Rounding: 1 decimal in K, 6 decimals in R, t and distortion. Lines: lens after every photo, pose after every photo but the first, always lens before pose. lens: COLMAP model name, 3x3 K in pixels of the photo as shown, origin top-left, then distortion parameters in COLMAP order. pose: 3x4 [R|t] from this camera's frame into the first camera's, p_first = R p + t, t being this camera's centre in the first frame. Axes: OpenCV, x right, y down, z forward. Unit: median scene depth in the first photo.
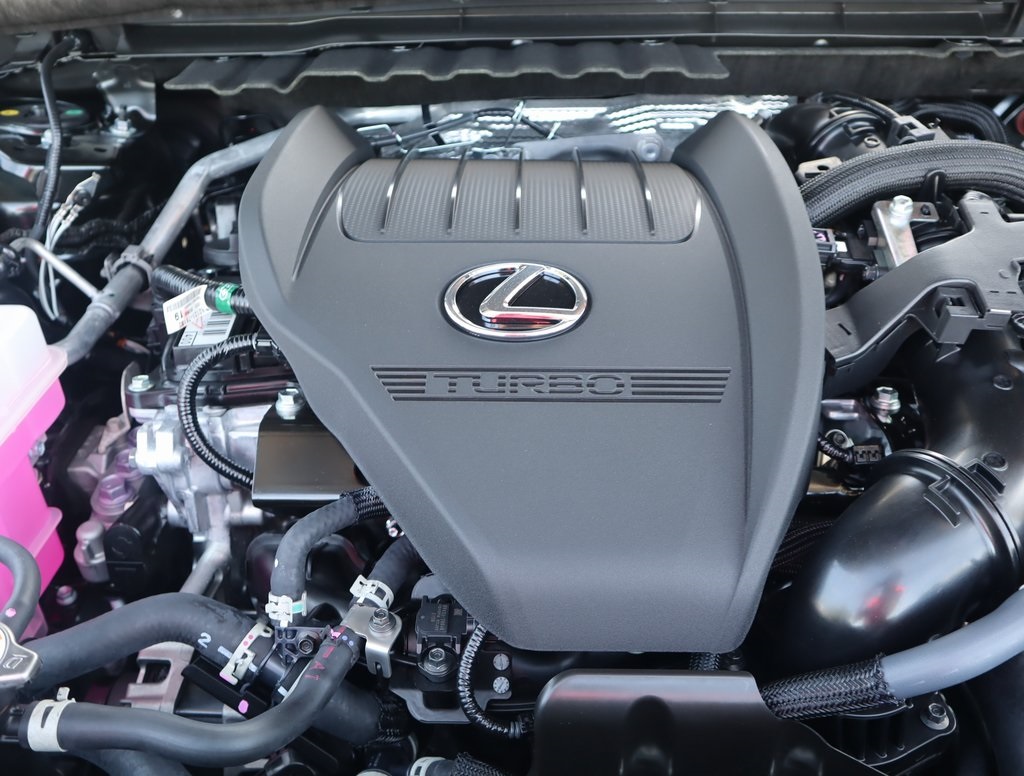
lens RADIAL K [[926.6, 0, 516.5], [0, 926.6, 391.6], [0, 0, 1]] dist [-0.100998, 0.098368]
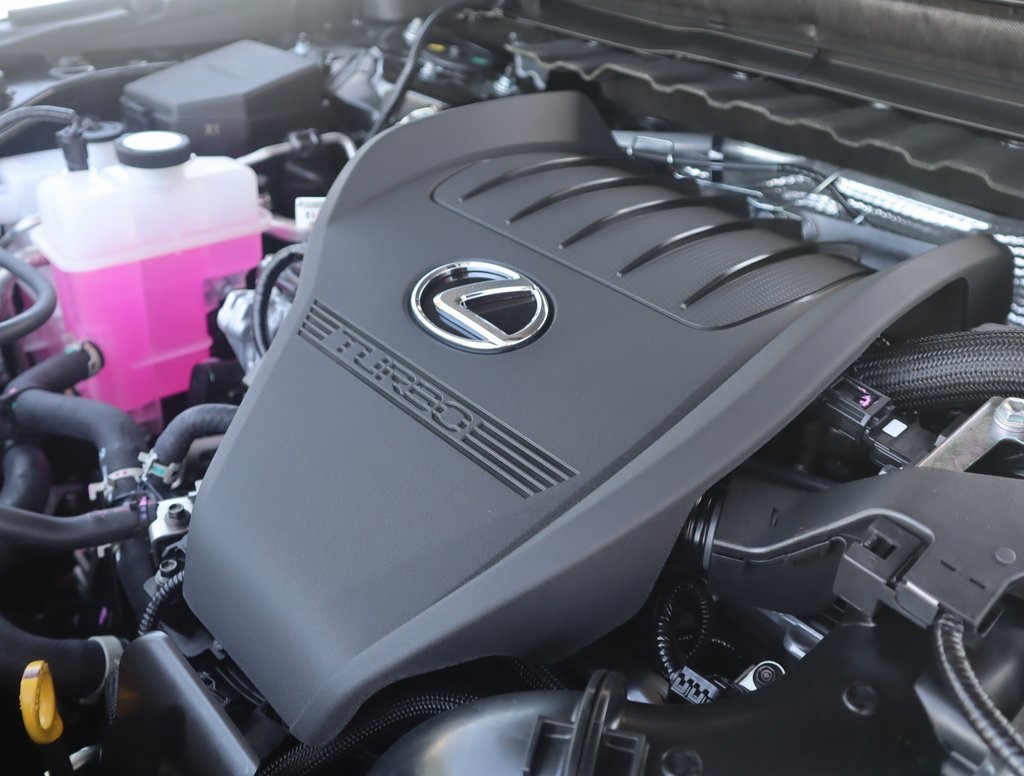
lens RADIAL K [[926.6, 0, 516.5], [0, 926.6, 391.6], [0, 0, 1]] dist [-0.100998, 0.098368]
pose [[0.695029, 0.425596, -0.579486, 0.418536], [-0.458783, 0.883092, 0.098316, -0.093588], [0.553582, 0.197525, 0.809031, 0.226971]]
